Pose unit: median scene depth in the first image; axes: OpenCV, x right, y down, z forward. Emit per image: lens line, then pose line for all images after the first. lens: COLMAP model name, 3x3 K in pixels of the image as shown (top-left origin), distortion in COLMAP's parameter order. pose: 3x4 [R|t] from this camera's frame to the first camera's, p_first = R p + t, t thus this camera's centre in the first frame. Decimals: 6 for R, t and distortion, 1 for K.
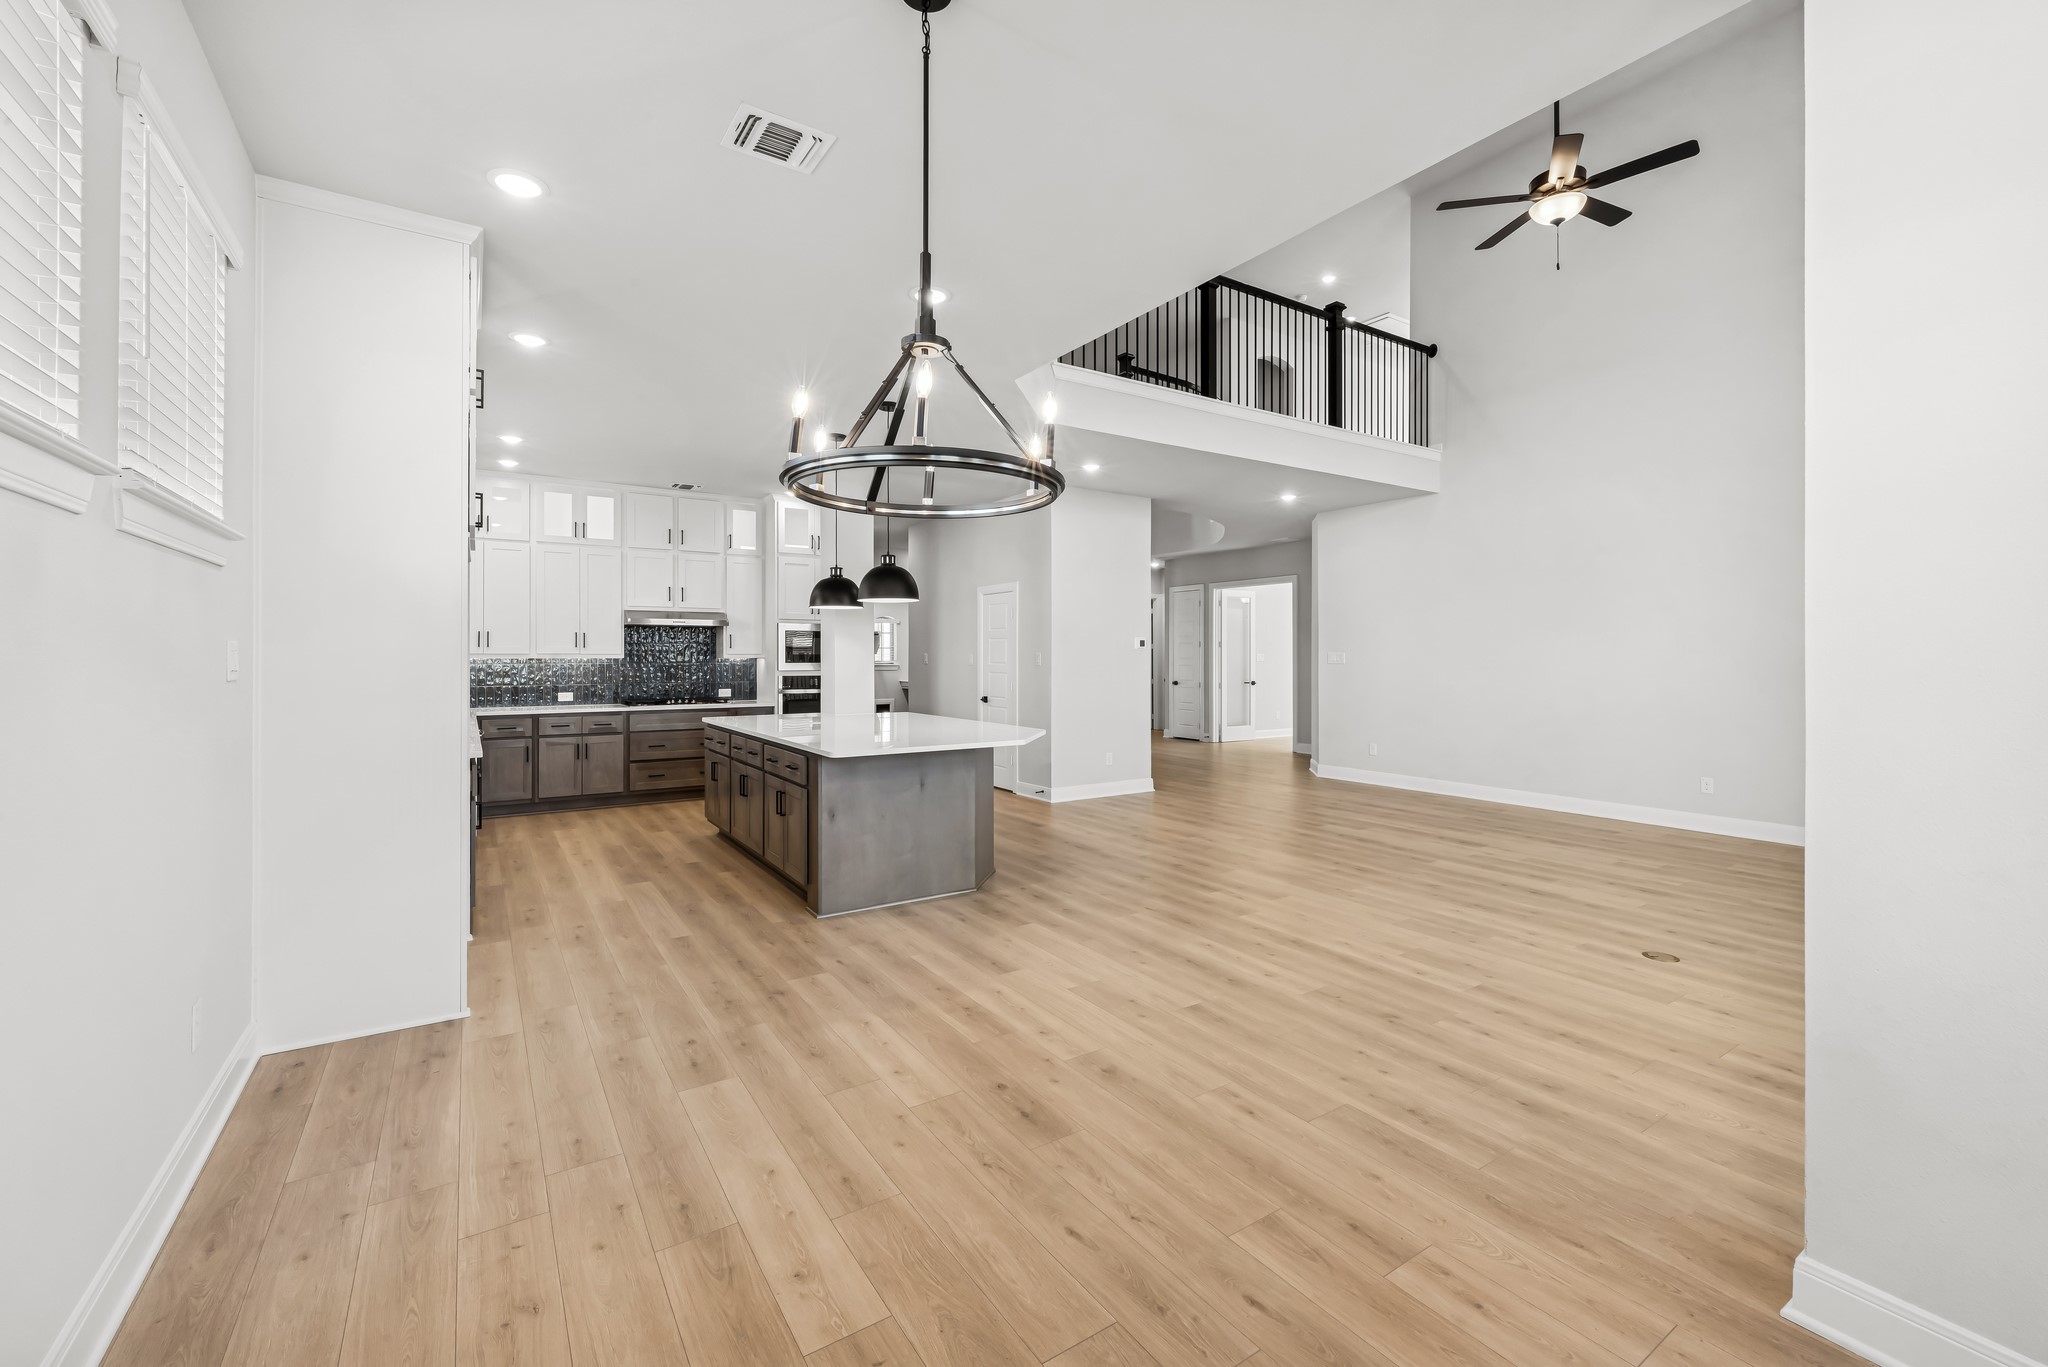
lens RADIAL K [[840.0, 0, 1020.4], [0, 840.0, 656.0], [0, 0, 1]] dist [-0.000230, -0.000205]
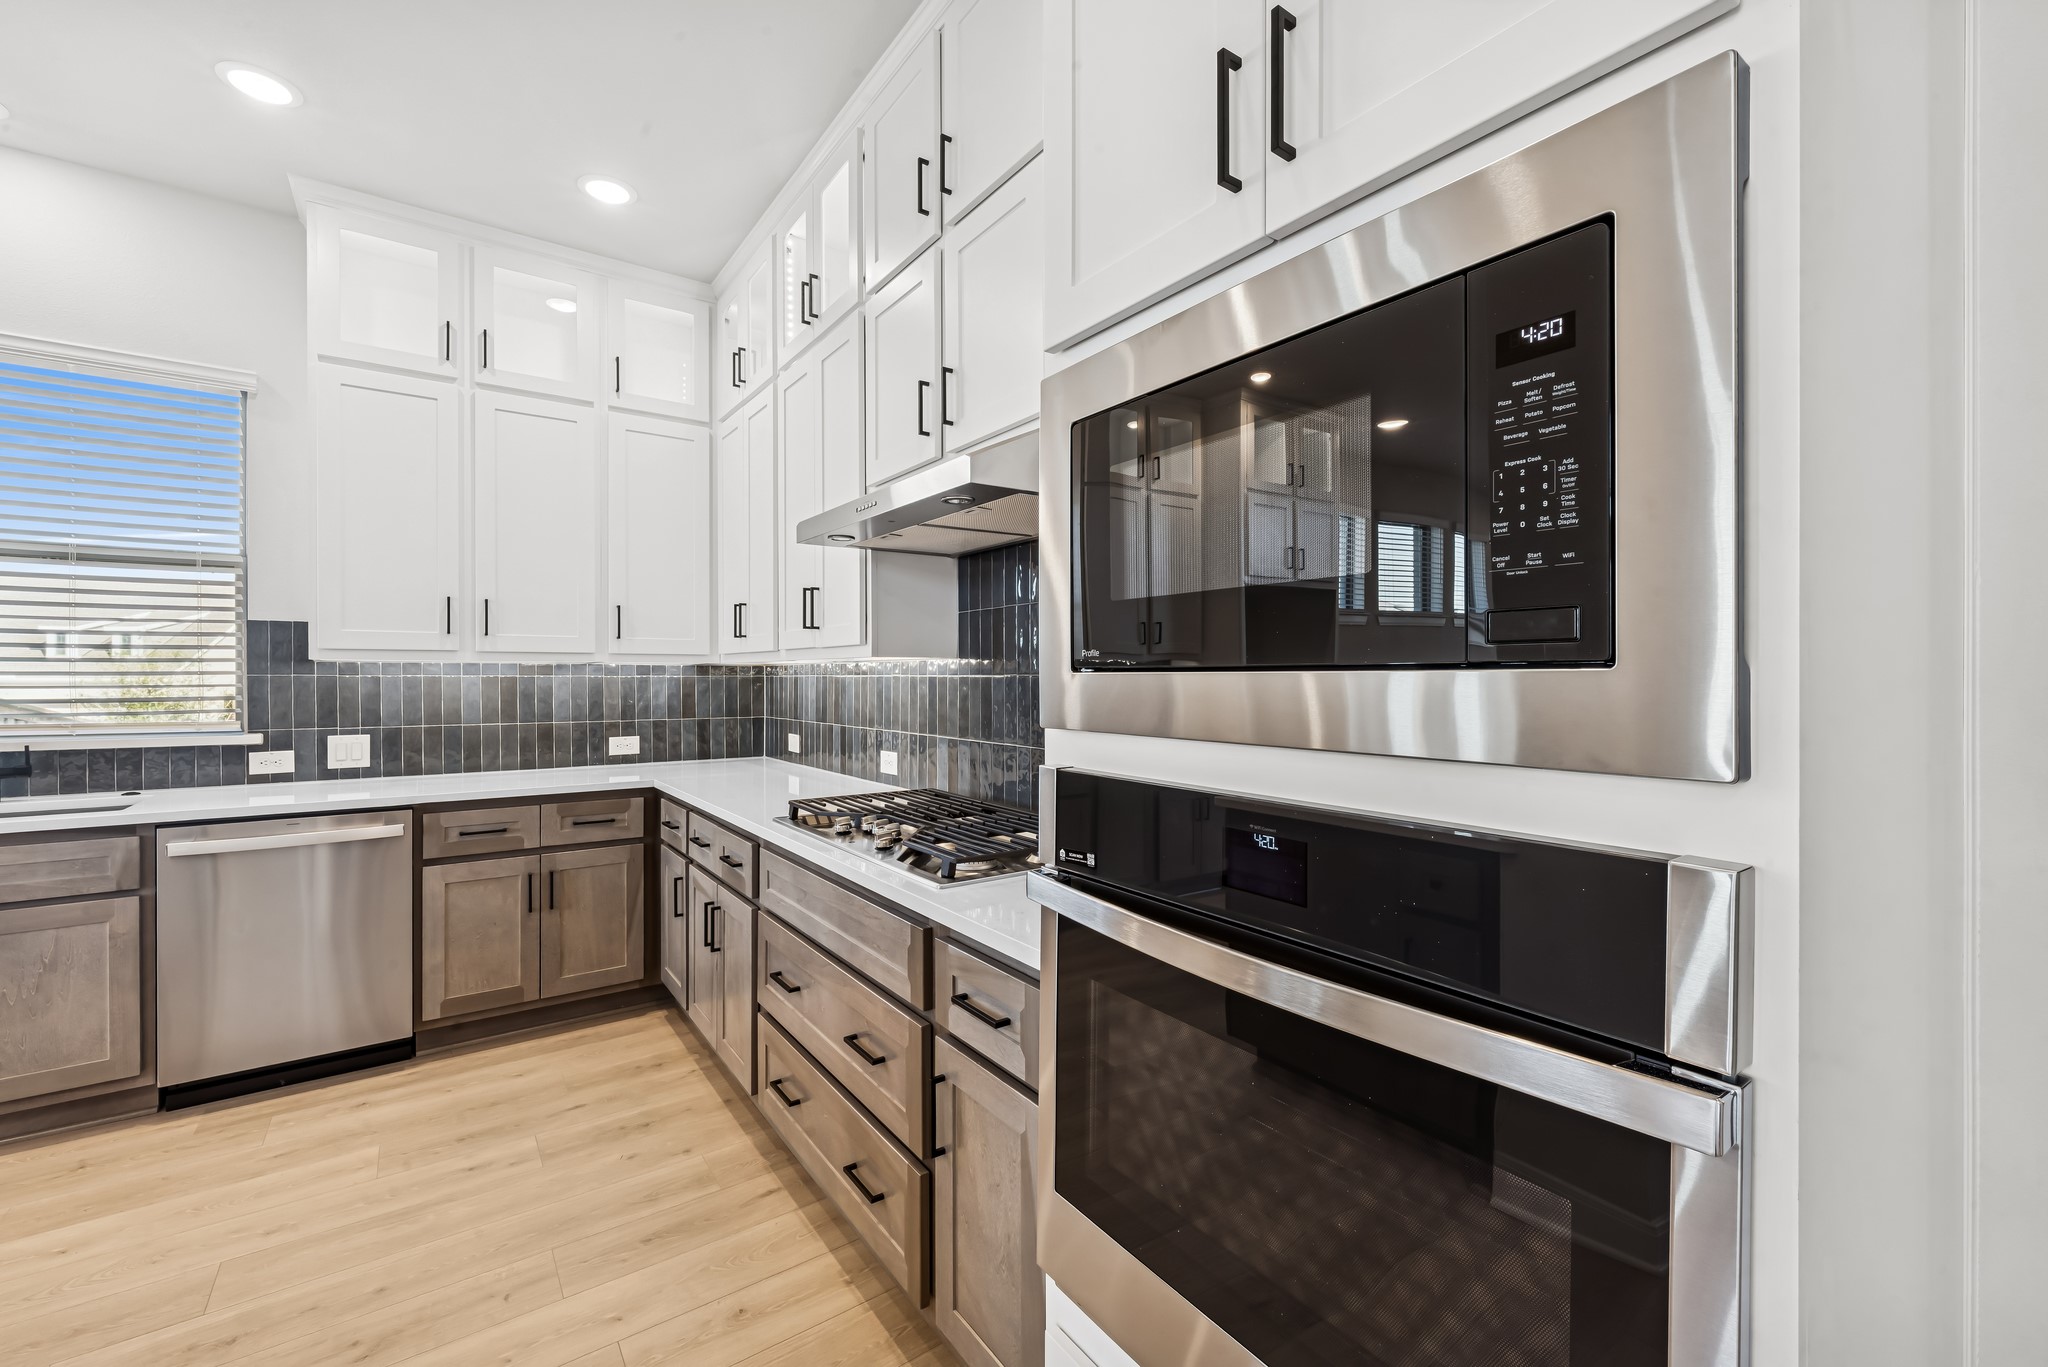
lens RADIAL K [[835.7, 0, 1023.6], [0, 835.7, 672.5], [0, 0, 1]] dist [-0.000846, -0.000348]
pose [[0.049709, -0.004706, -0.998753, -0.264898], [0.001358, 0.999988, -0.004644, 0.016052], [0.998763, -0.001126, 0.049715, 1.718198]]
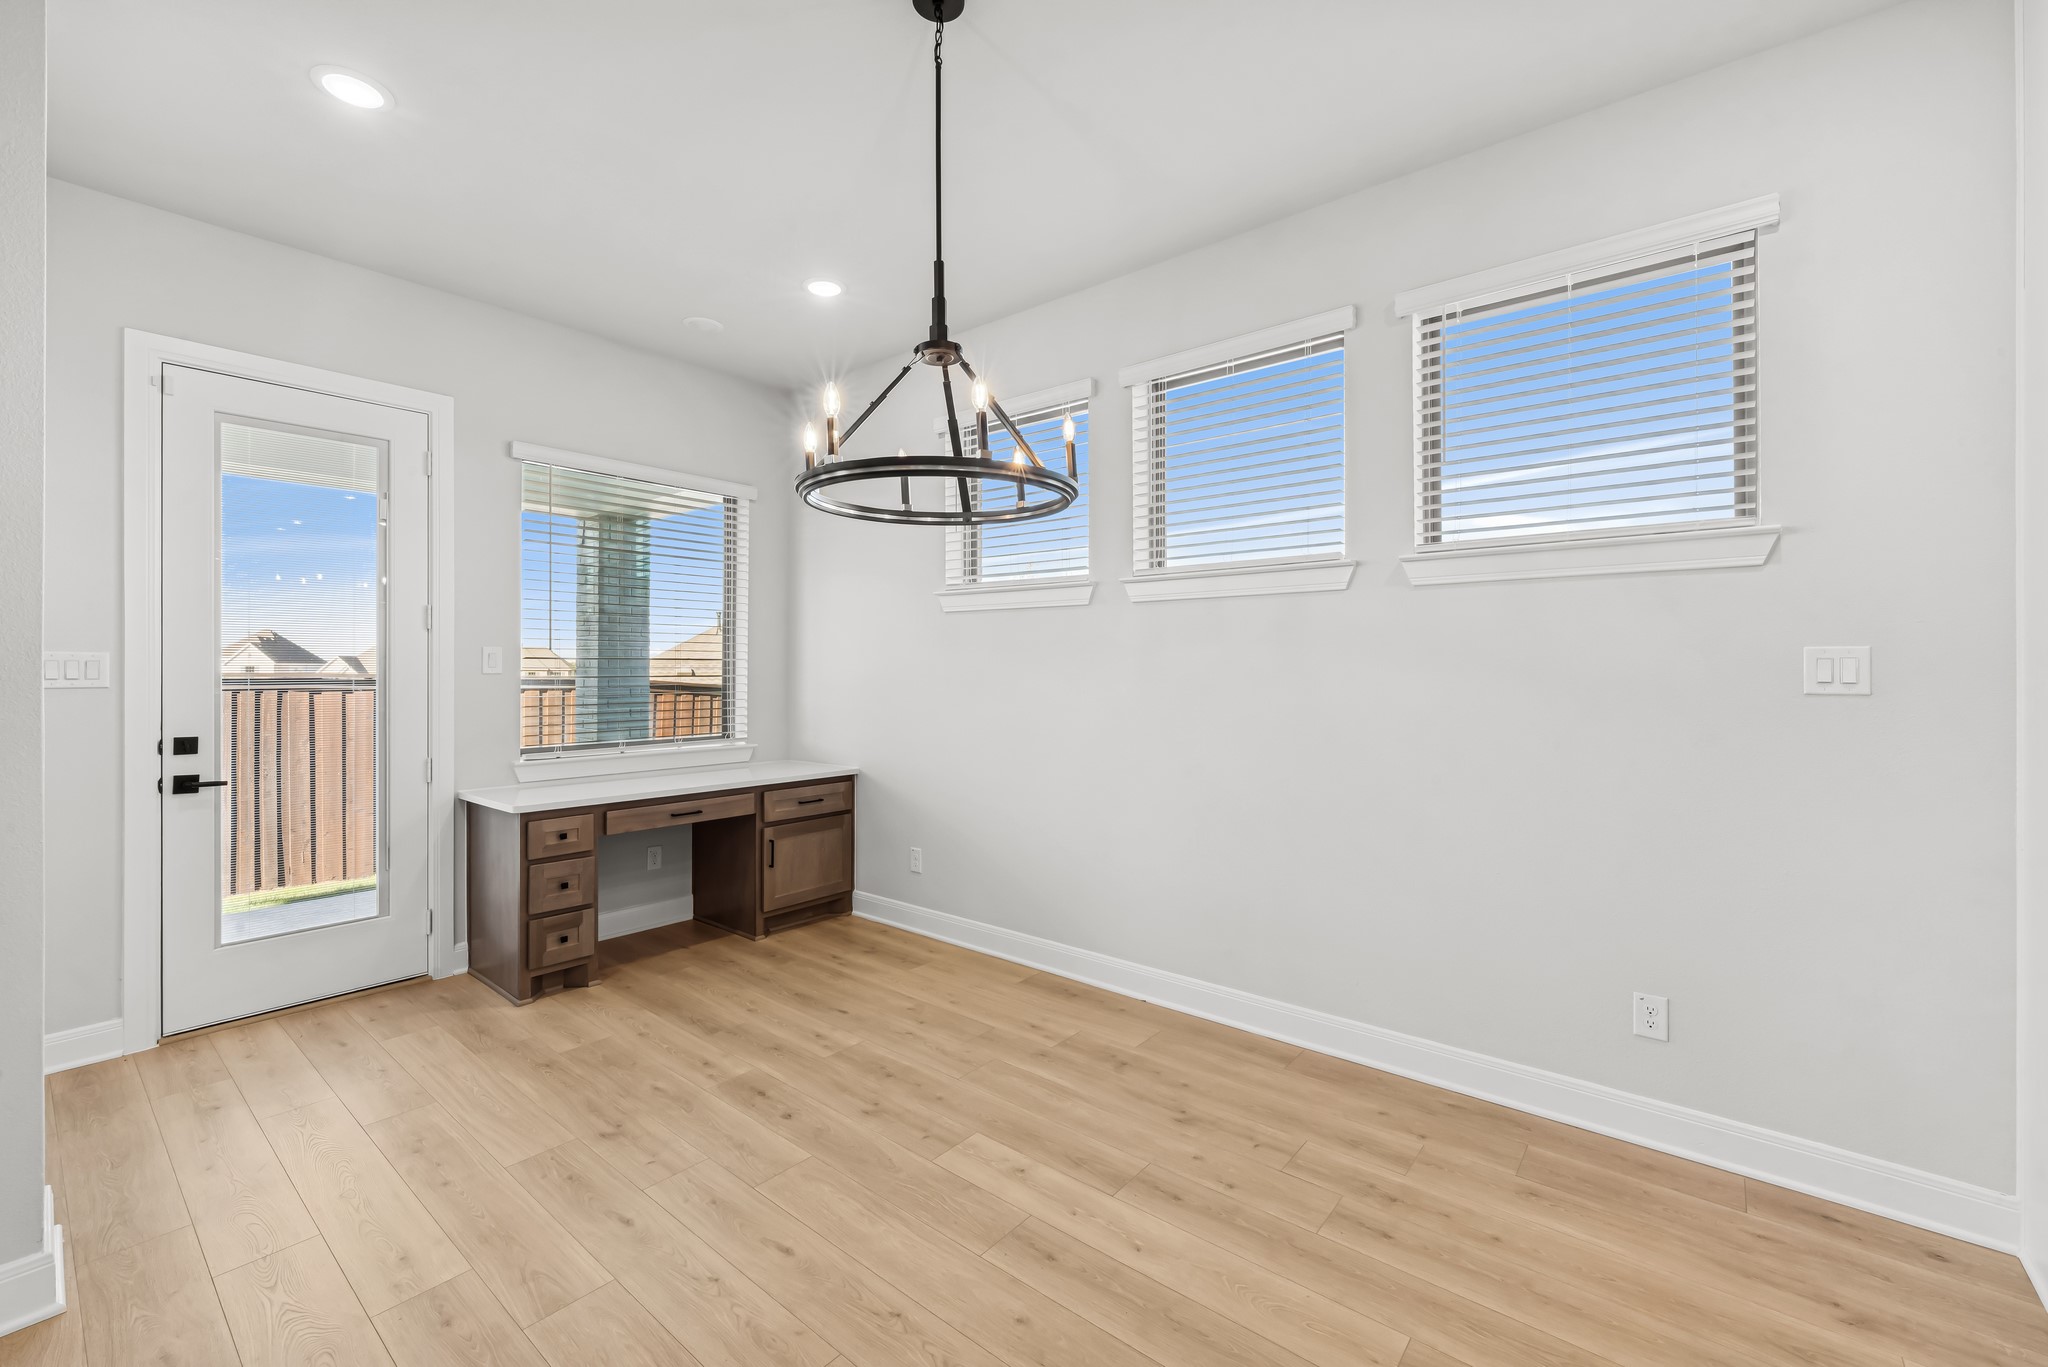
lens RADIAL K [[835.7, 0, 1023.6], [0, 835.7, 672.5], [0, 0, 1]] dist [-0.000846, -0.000348]
pose [[-0.954353, -0.000867, -0.298679, 0.036915], [-0.001131, 0.999999, 0.000710, 0.004554], [0.298678, 0.001015, -0.954353, 0.829202]]
